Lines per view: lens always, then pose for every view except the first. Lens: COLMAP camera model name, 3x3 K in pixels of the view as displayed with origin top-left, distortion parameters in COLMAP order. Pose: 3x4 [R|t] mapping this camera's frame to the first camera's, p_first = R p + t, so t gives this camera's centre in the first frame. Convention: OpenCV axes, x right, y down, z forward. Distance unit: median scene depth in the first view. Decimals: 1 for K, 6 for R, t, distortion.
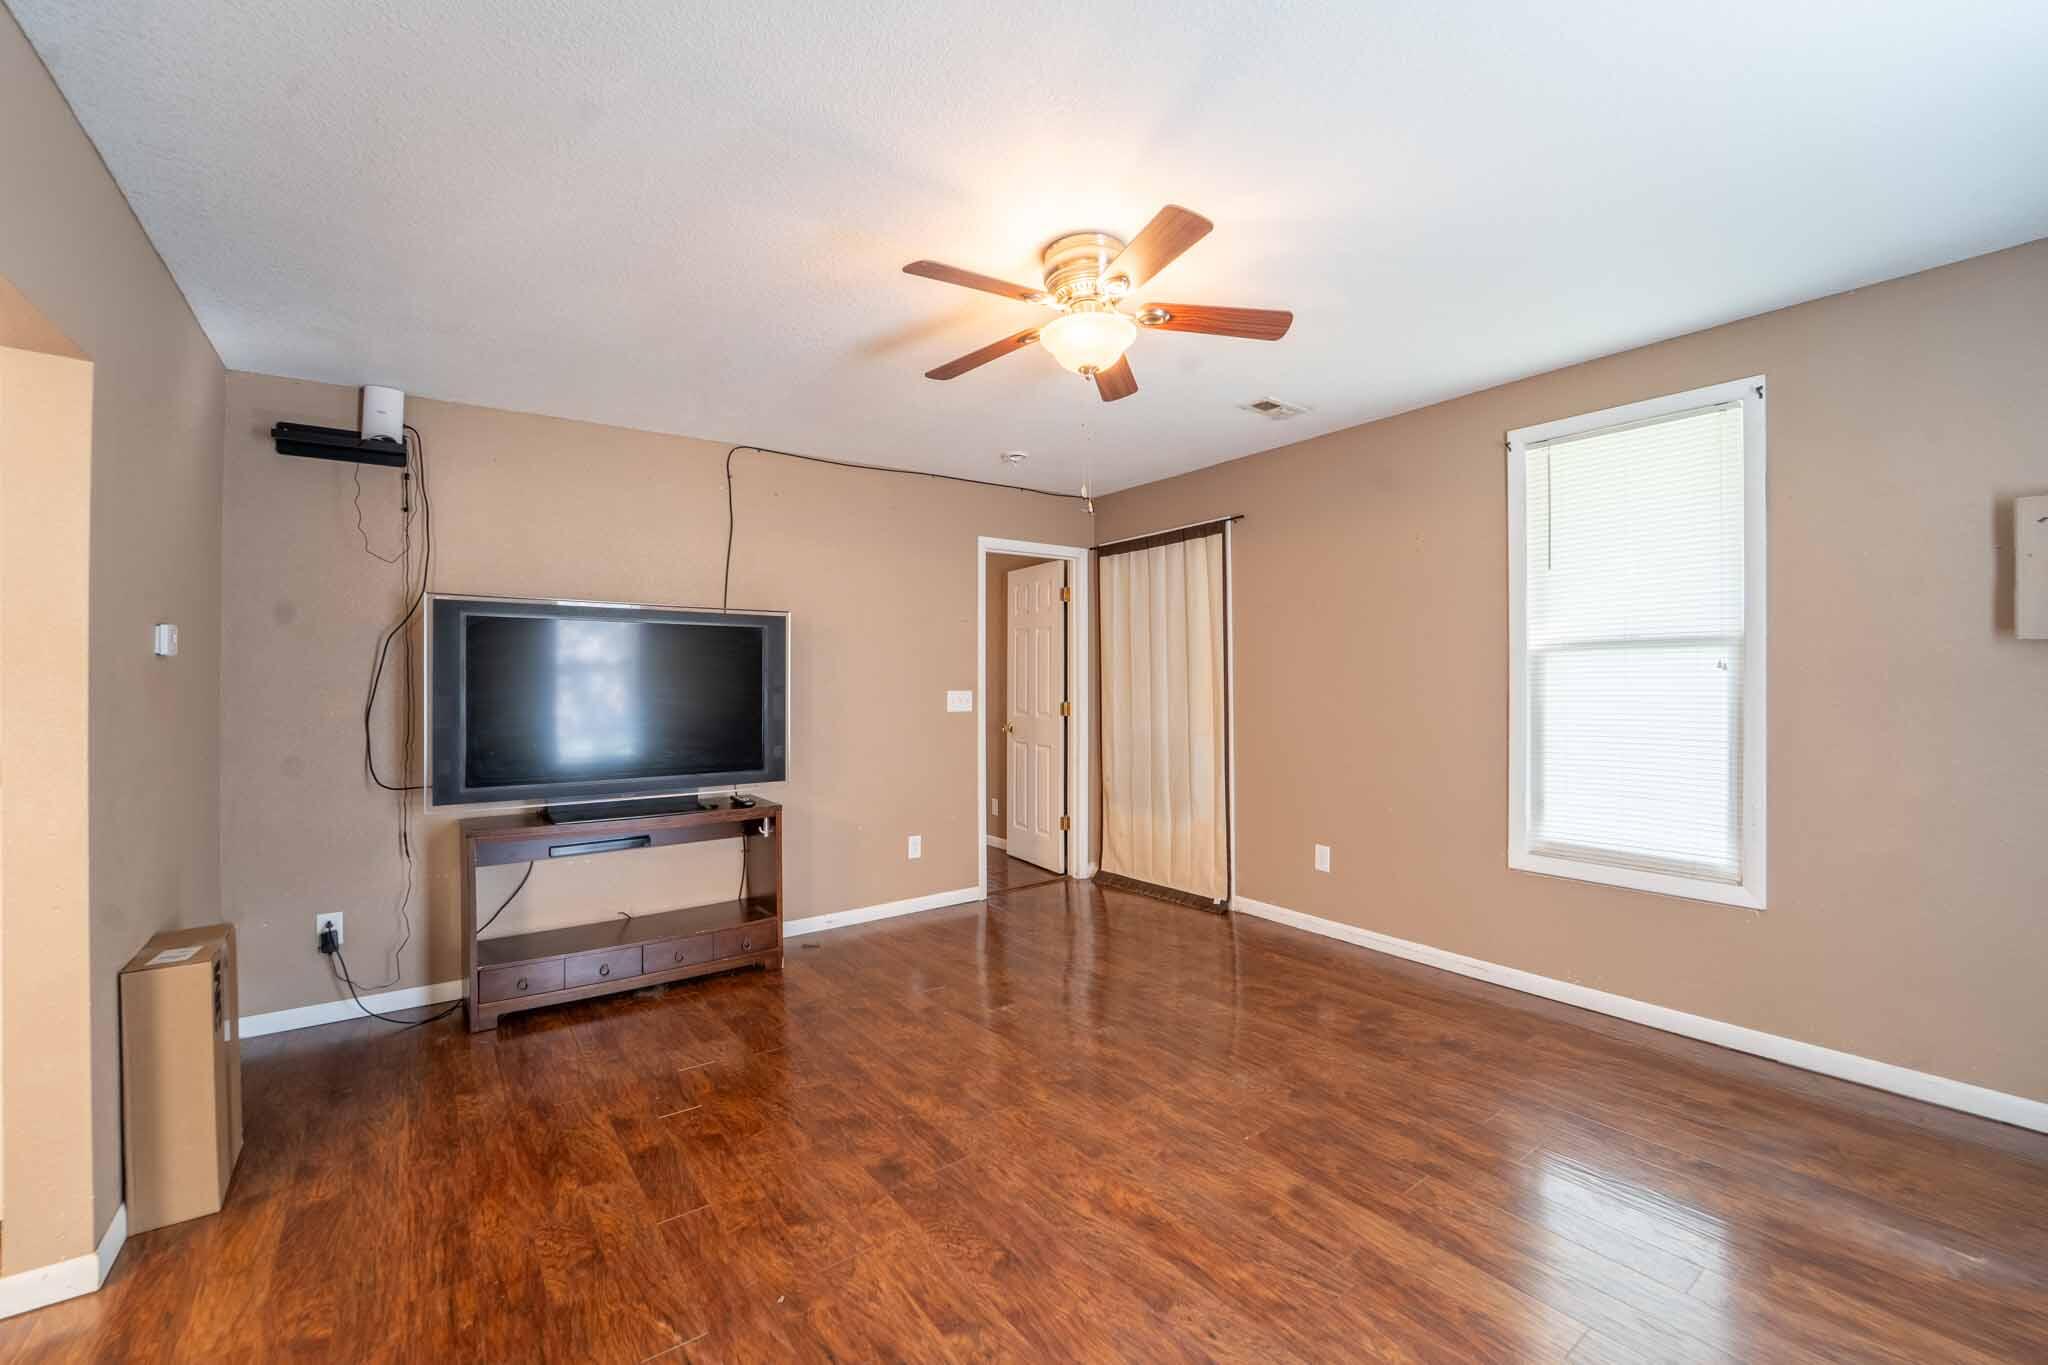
lens RADIAL K [[839.8, 0, 1024.0], [0, 839.8, 682.5], [0, 0, 1]] dist [-0.003582, -0.000169]
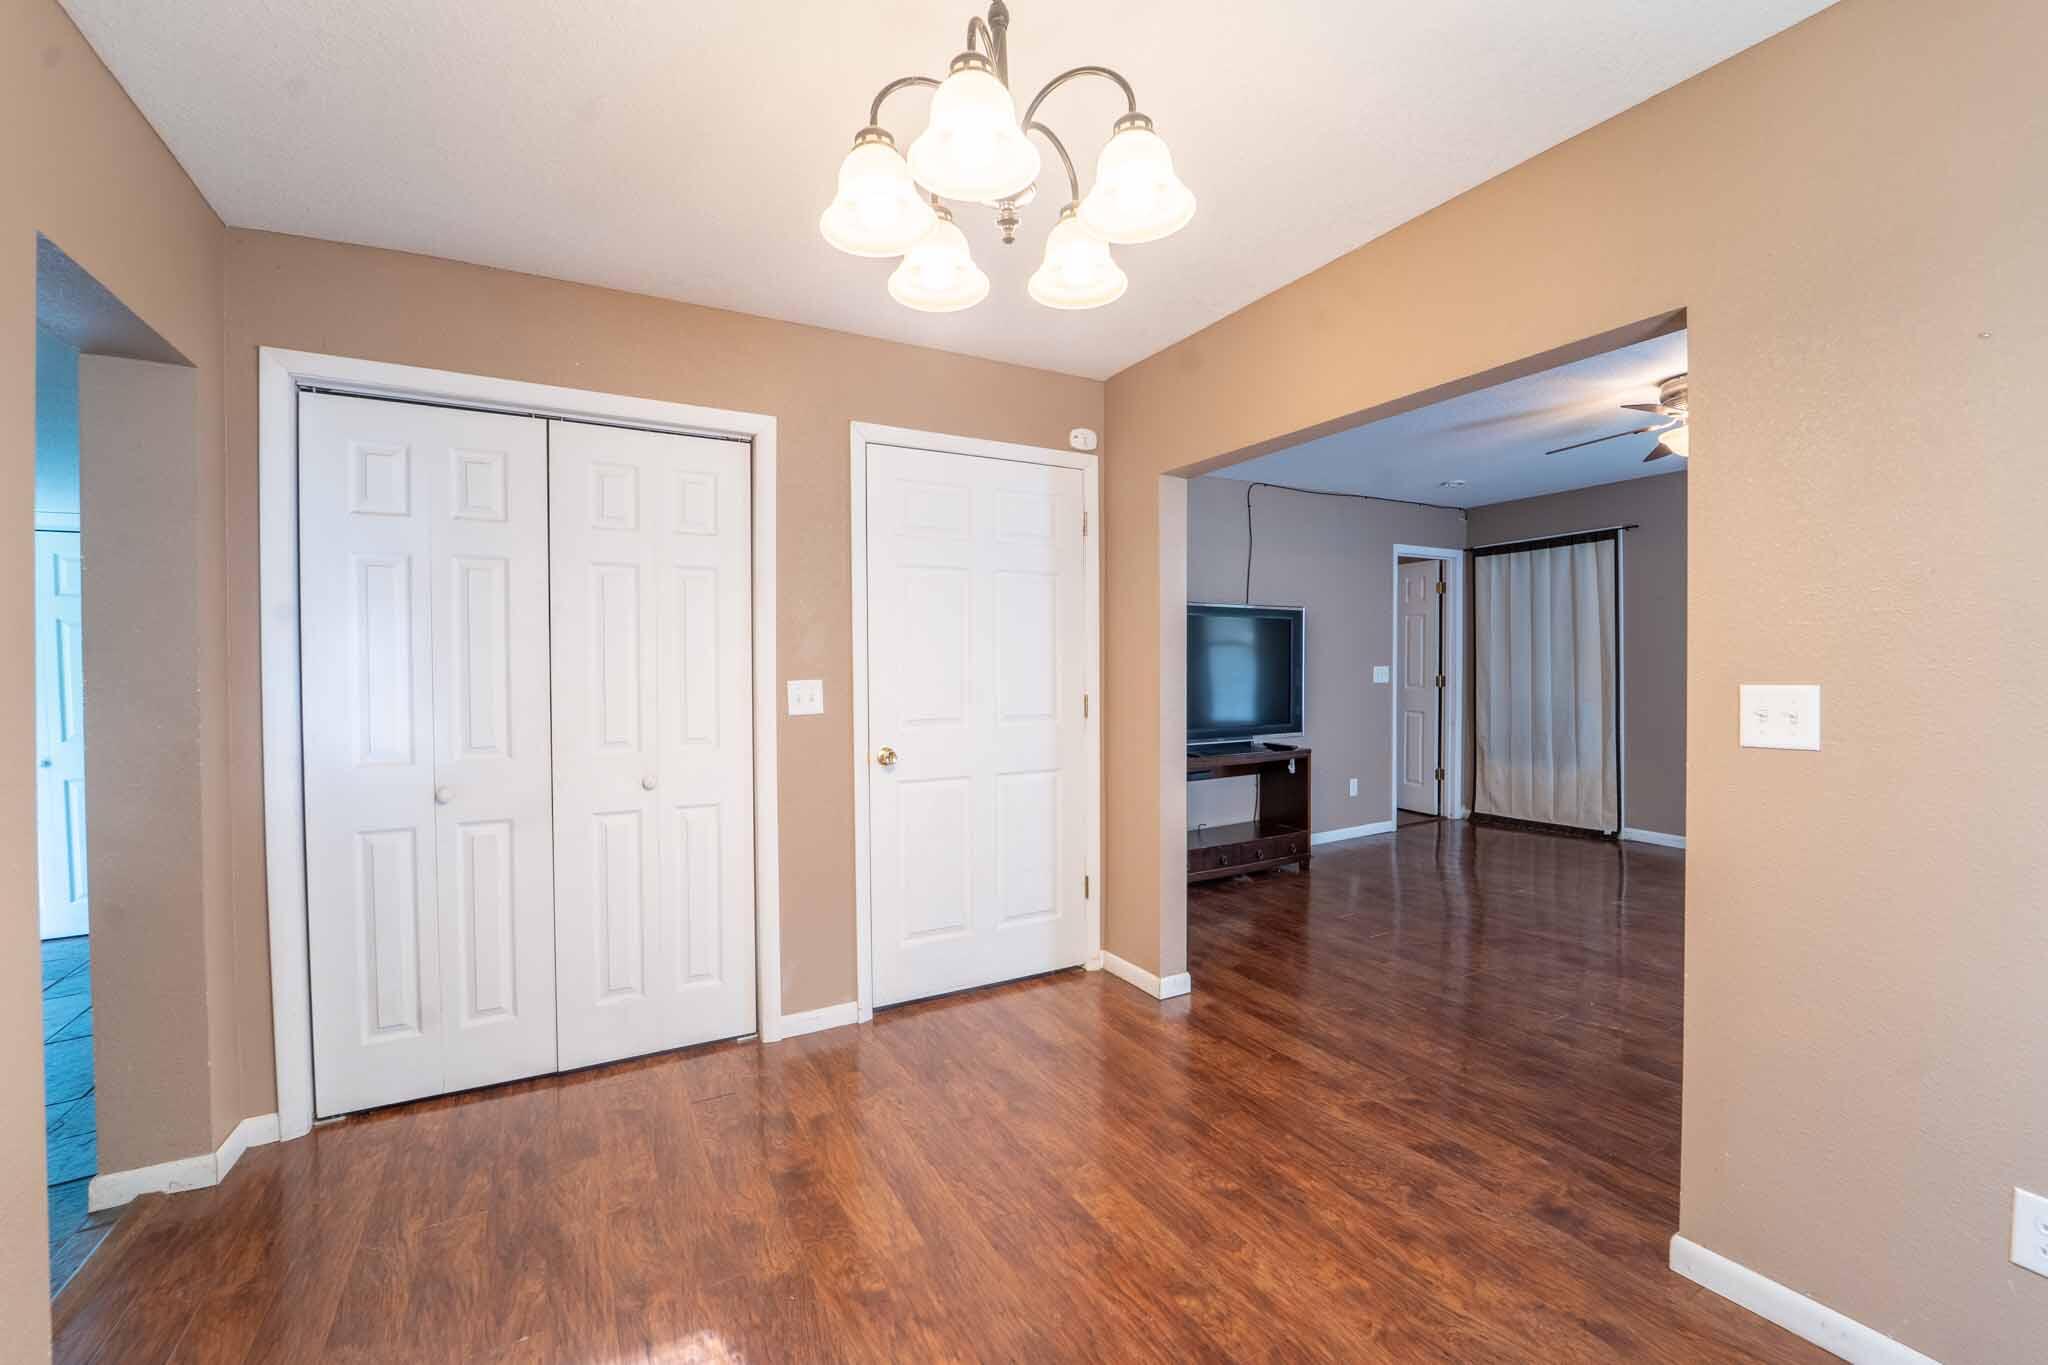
lens RADIAL K [[839.8, 0, 1024.0], [0, 839.8, 682.5], [0, 0, 1]] dist [-0.003582, -0.000169]
pose [[0.994521, -0.000780, -0.104532, -0.486413], [0.002972, 0.999779, 0.020814, 0.006518], [0.104493, -0.021011, 0.994304, -0.323675]]
